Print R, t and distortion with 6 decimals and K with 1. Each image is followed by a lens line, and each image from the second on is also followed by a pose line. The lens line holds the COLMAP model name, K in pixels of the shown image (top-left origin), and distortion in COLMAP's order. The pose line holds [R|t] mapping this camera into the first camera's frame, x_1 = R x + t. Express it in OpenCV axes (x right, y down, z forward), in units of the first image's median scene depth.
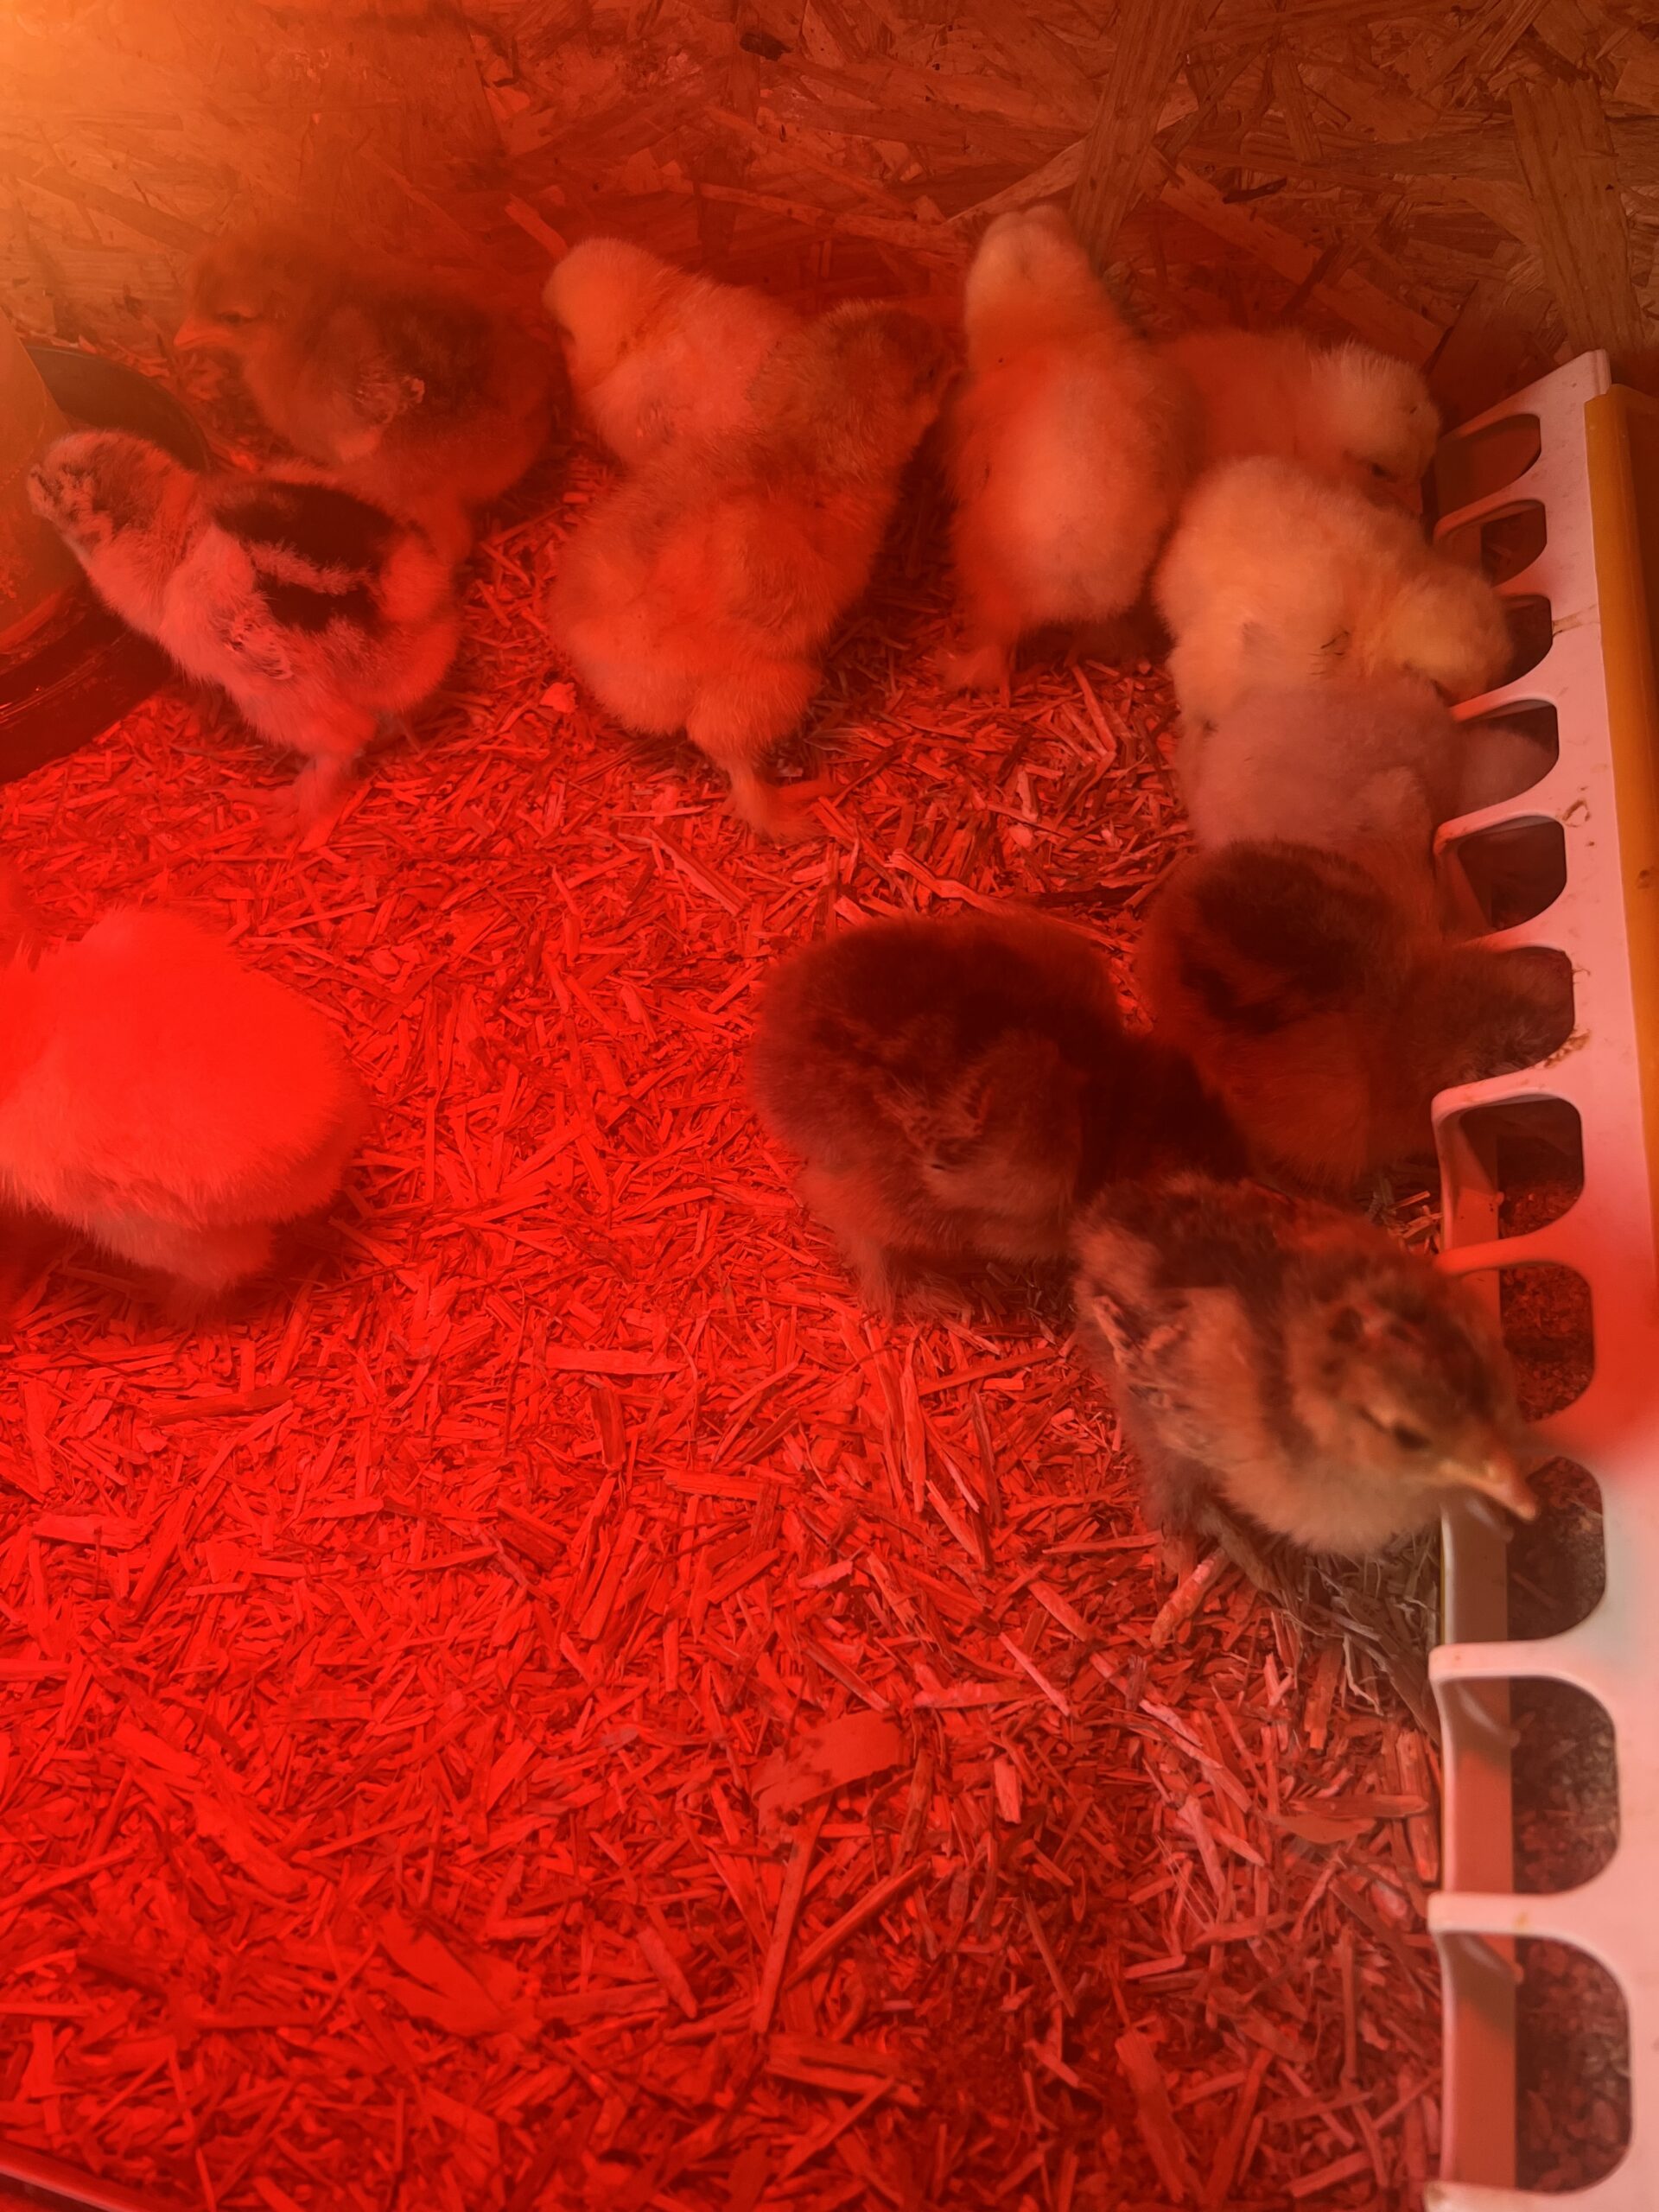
lens RADIAL K [[1688.0, 0, 825.2], [0, 1688.0, 1097.1], [0, 0, 1]] dist [0.007730, -0.039623]
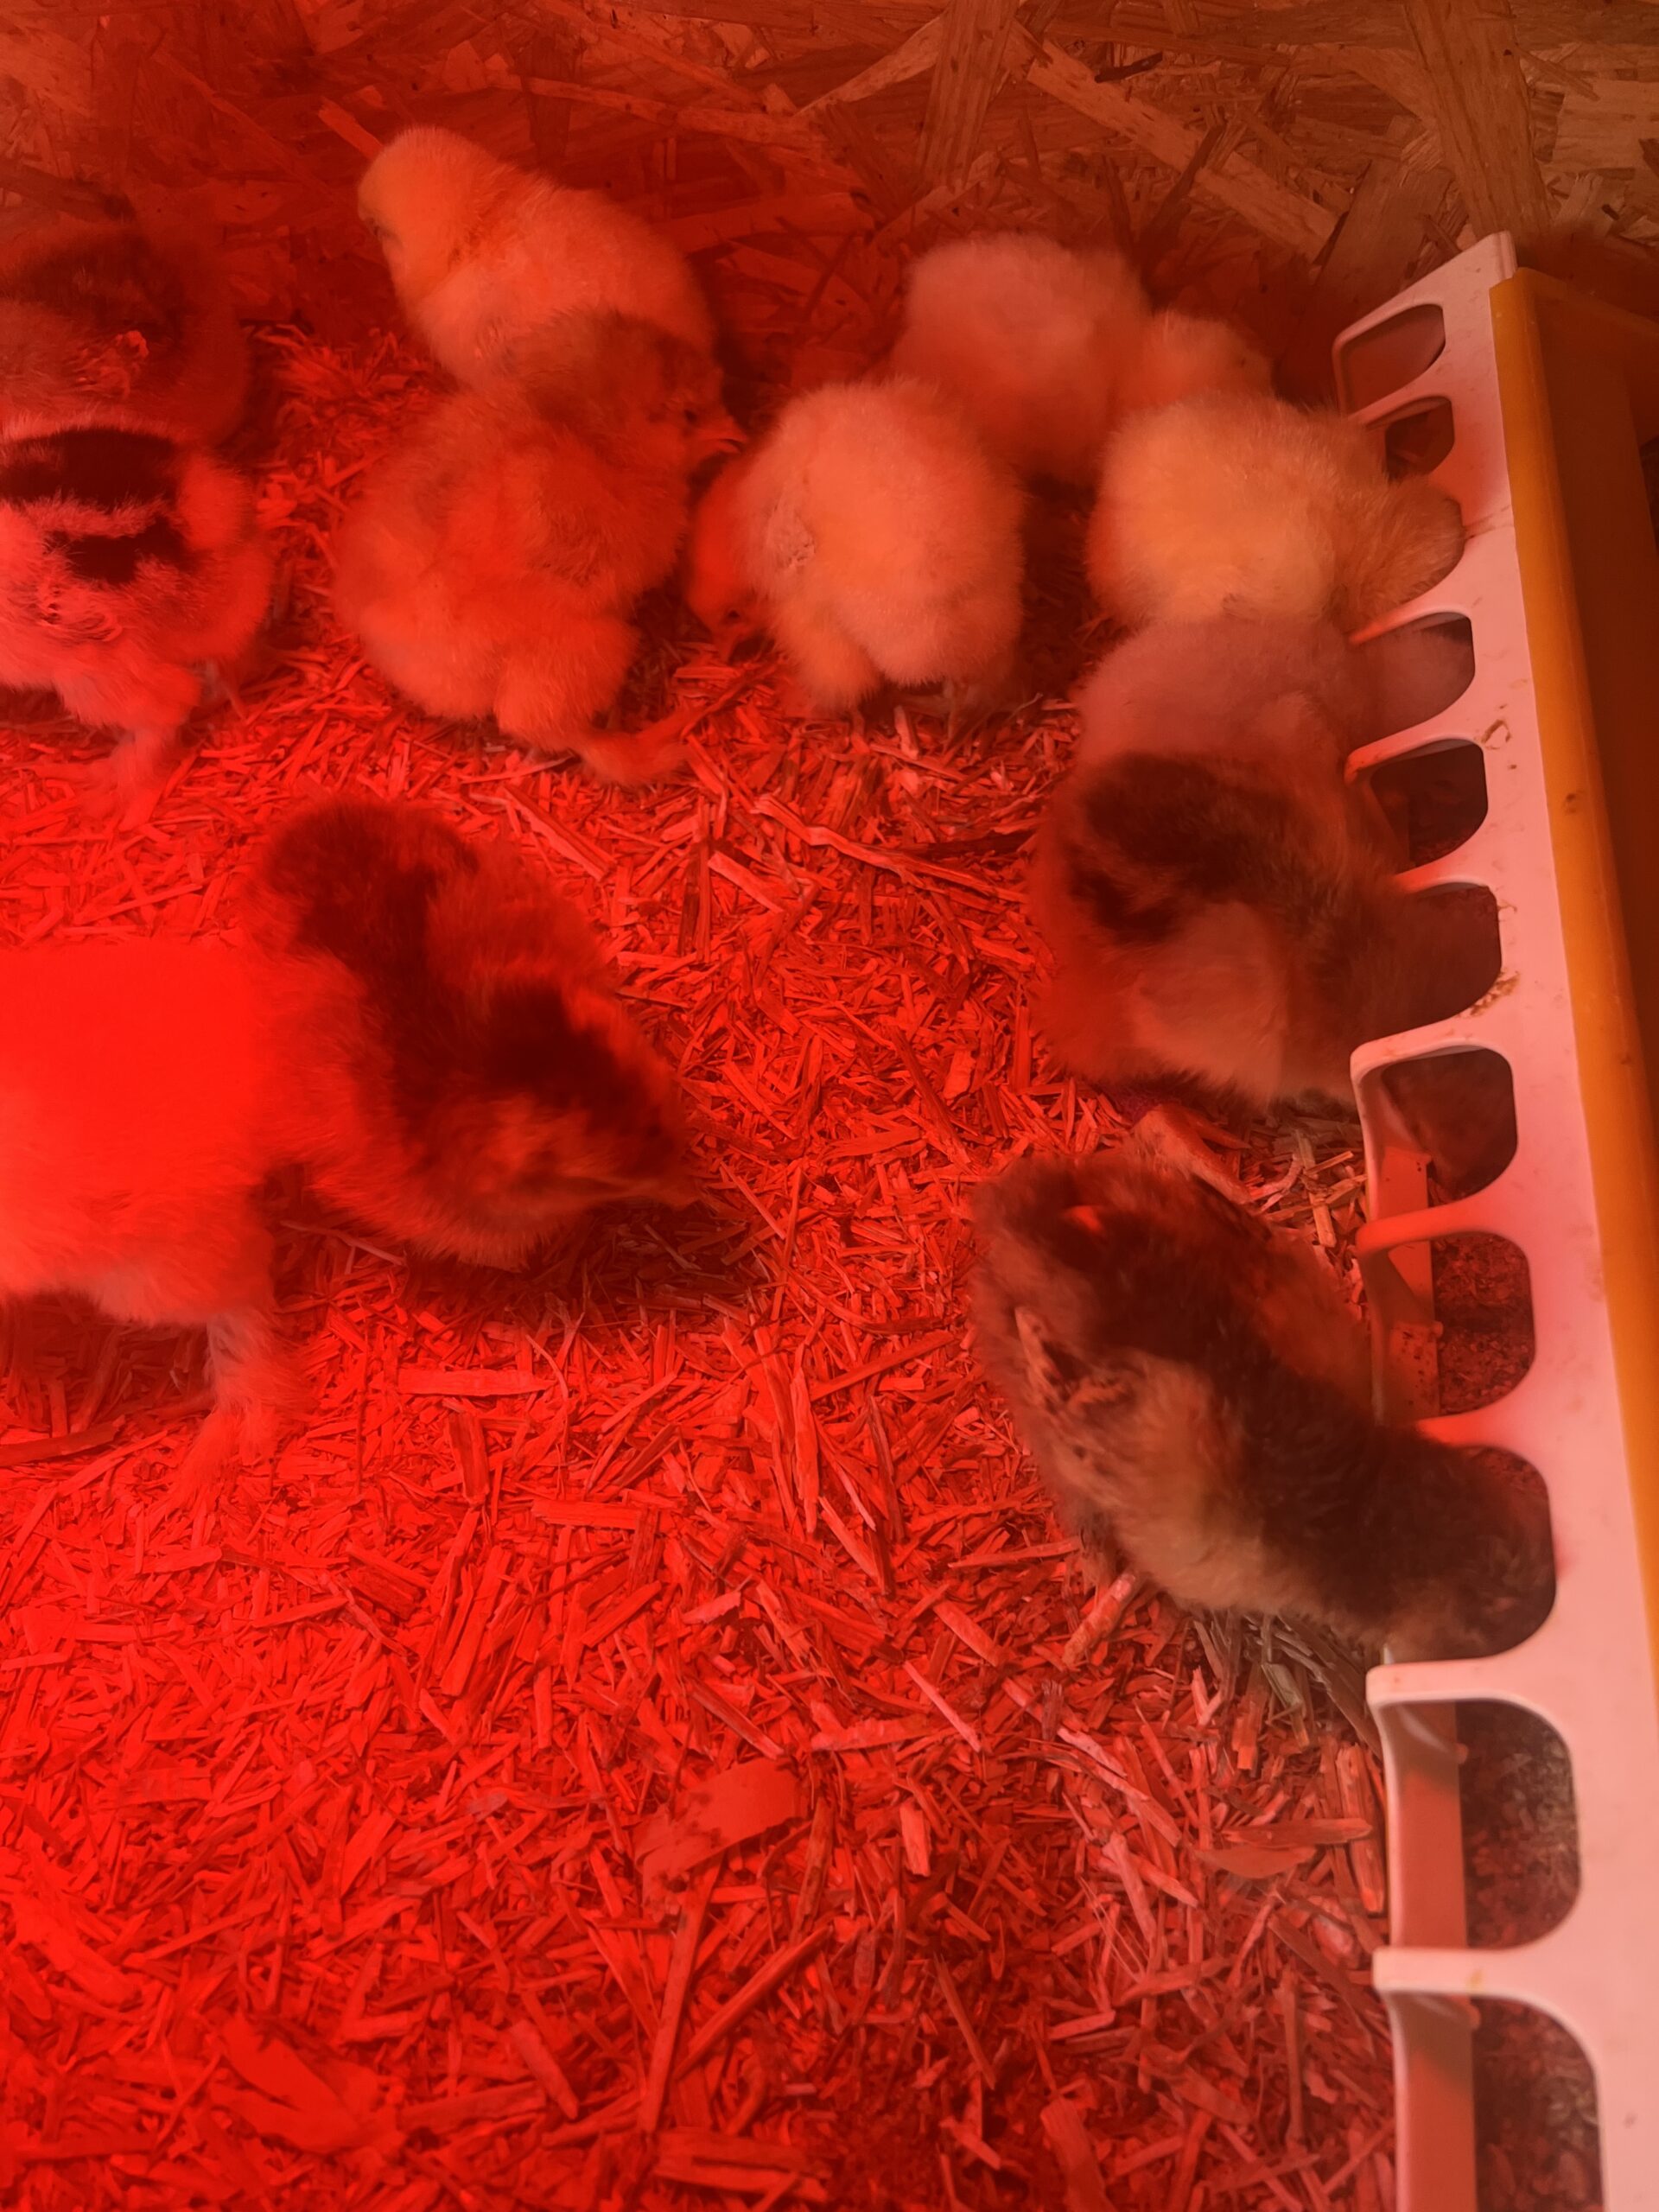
lens RADIAL K [[1688.0, 0, 832.9], [0, 1688.0, 1091.3], [0, 0, 1]] dist [0.007730, -0.039623]
pose [[0.998249, -0.046084, 0.037097, 0.045529], [0.044980, 0.998535, 0.030080, -0.020040], [-0.038429, -0.028358, 0.998859, 0.097507]]
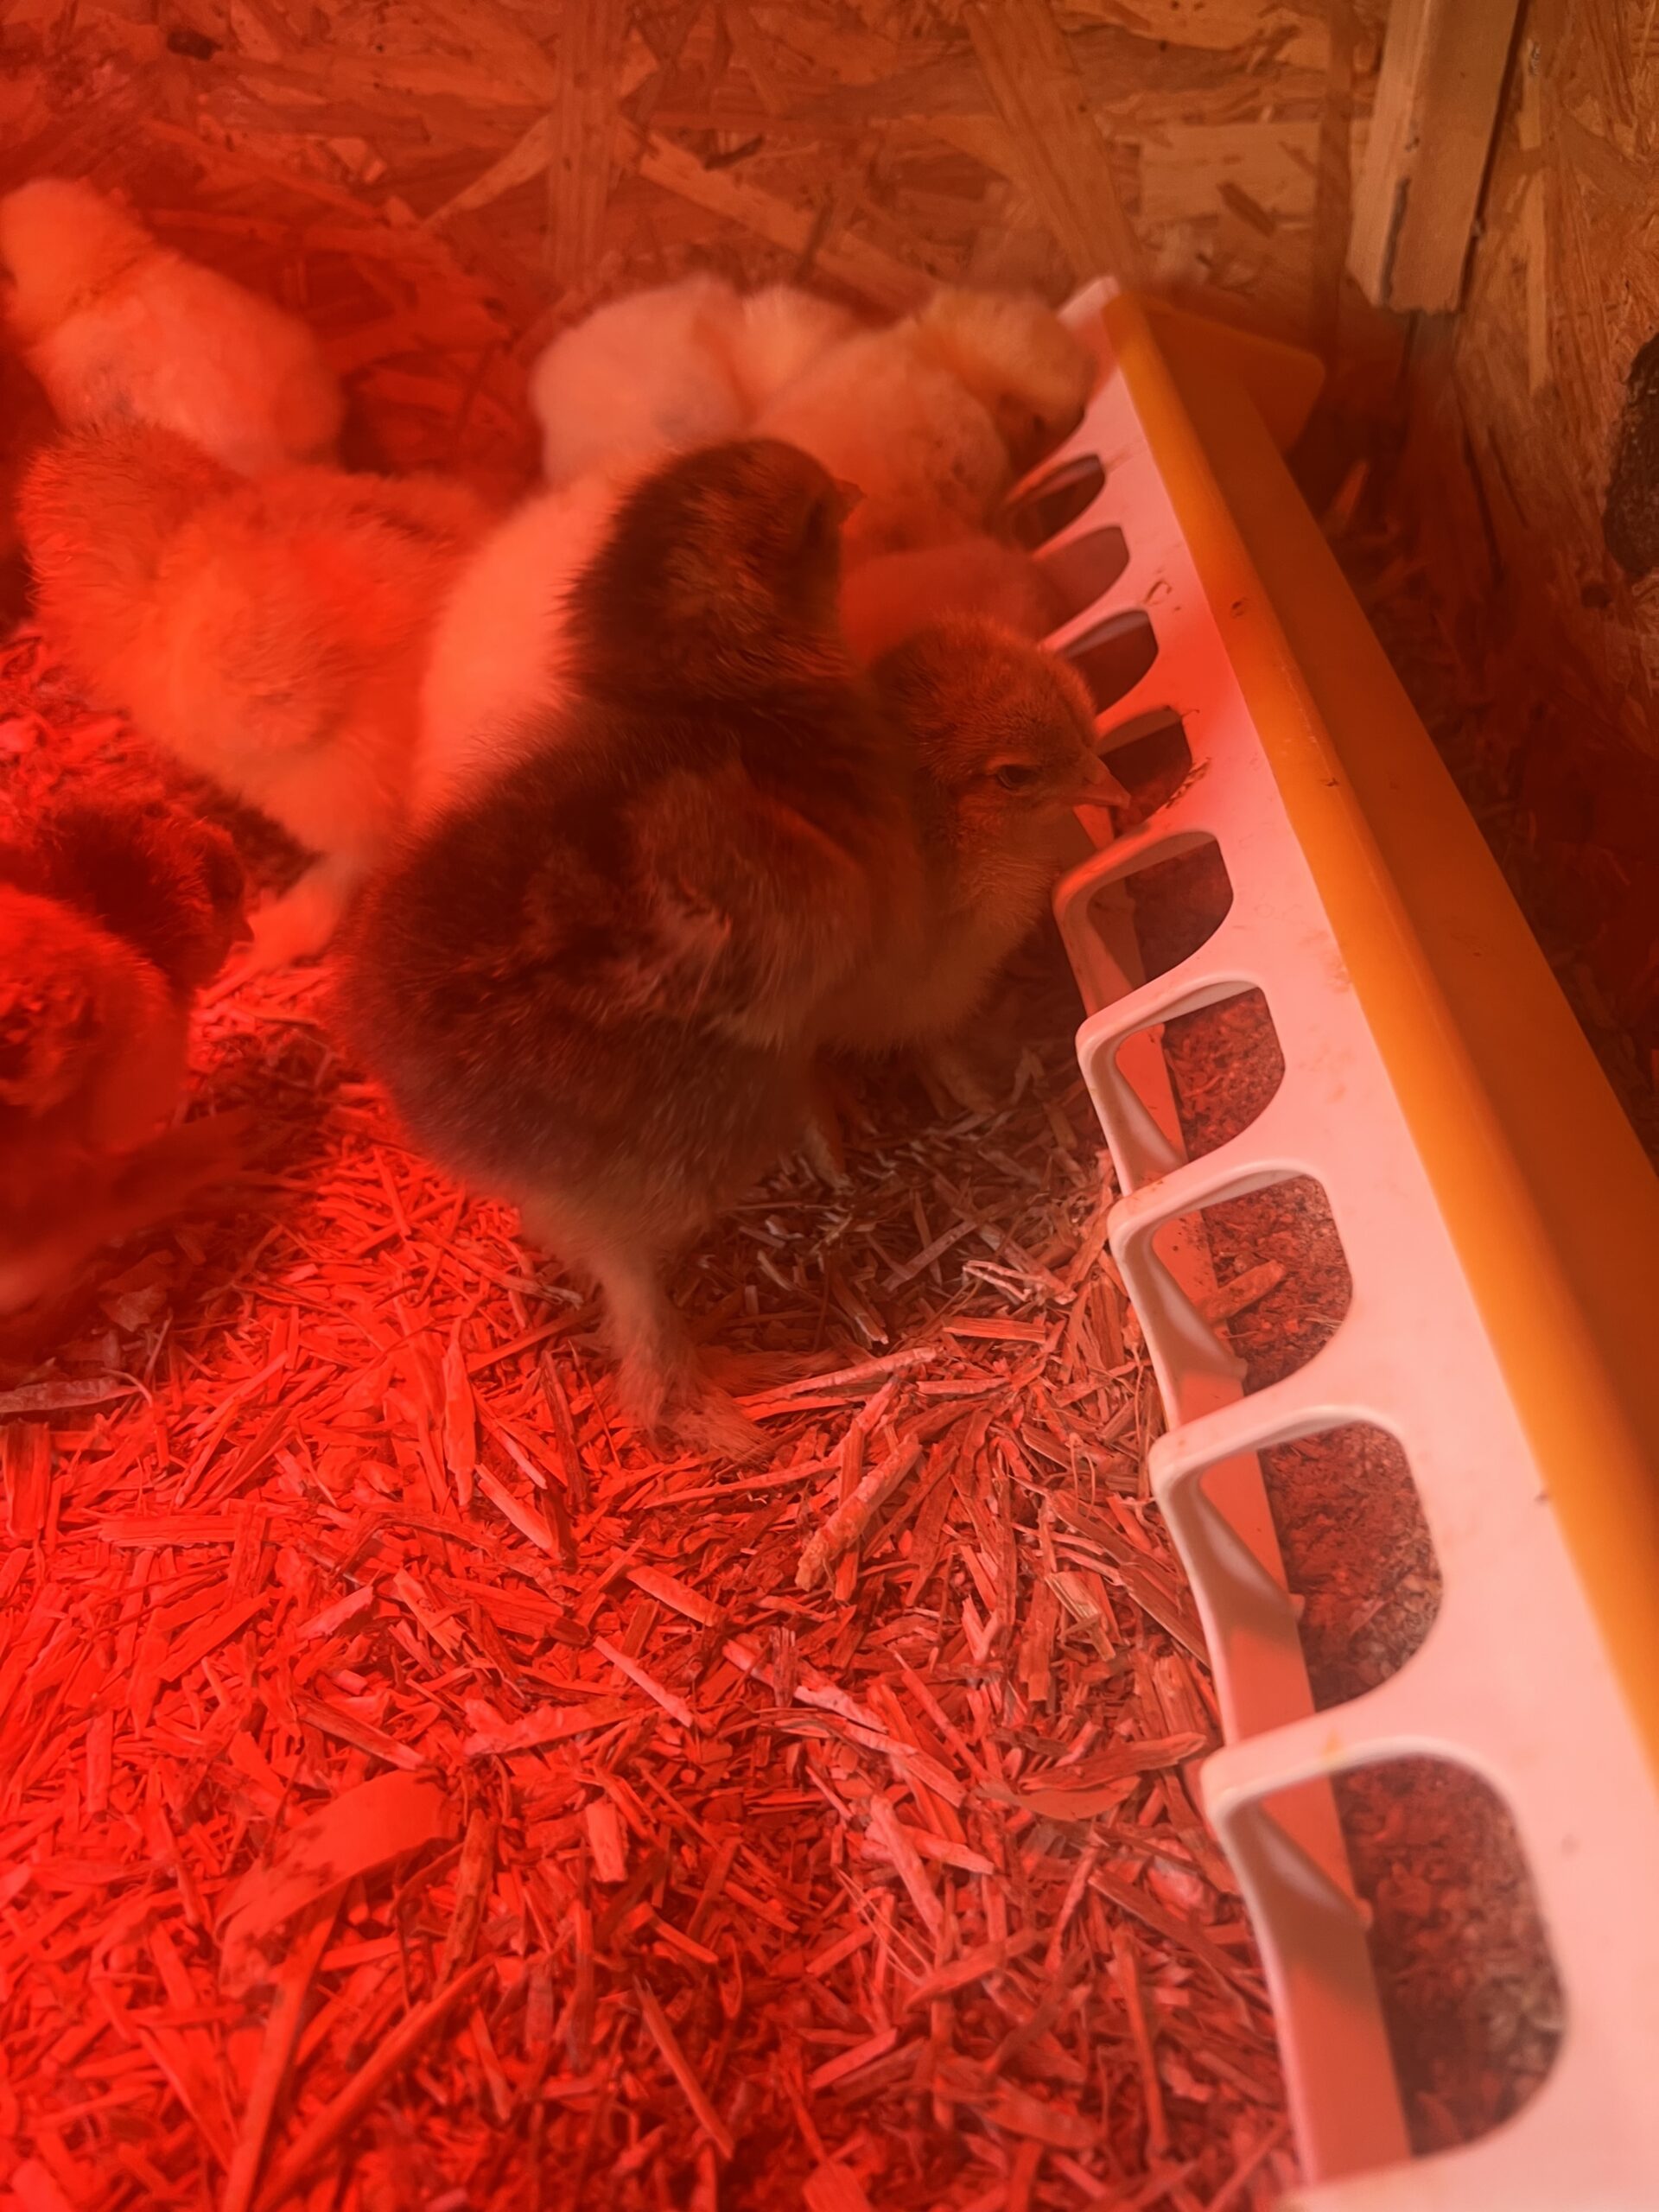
lens RADIAL K [[1688.0, 0, 851.3], [0, 1688.0, 1117.0], [0, 0, 1]] dist [0.007730, -0.039623]
pose [[0.977141, -0.126384, 0.170949, 0.116794], [0.161424, 0.964336, -0.209756, 0.271942], [-0.138342, 0.232556, 0.962694, 0.261978]]
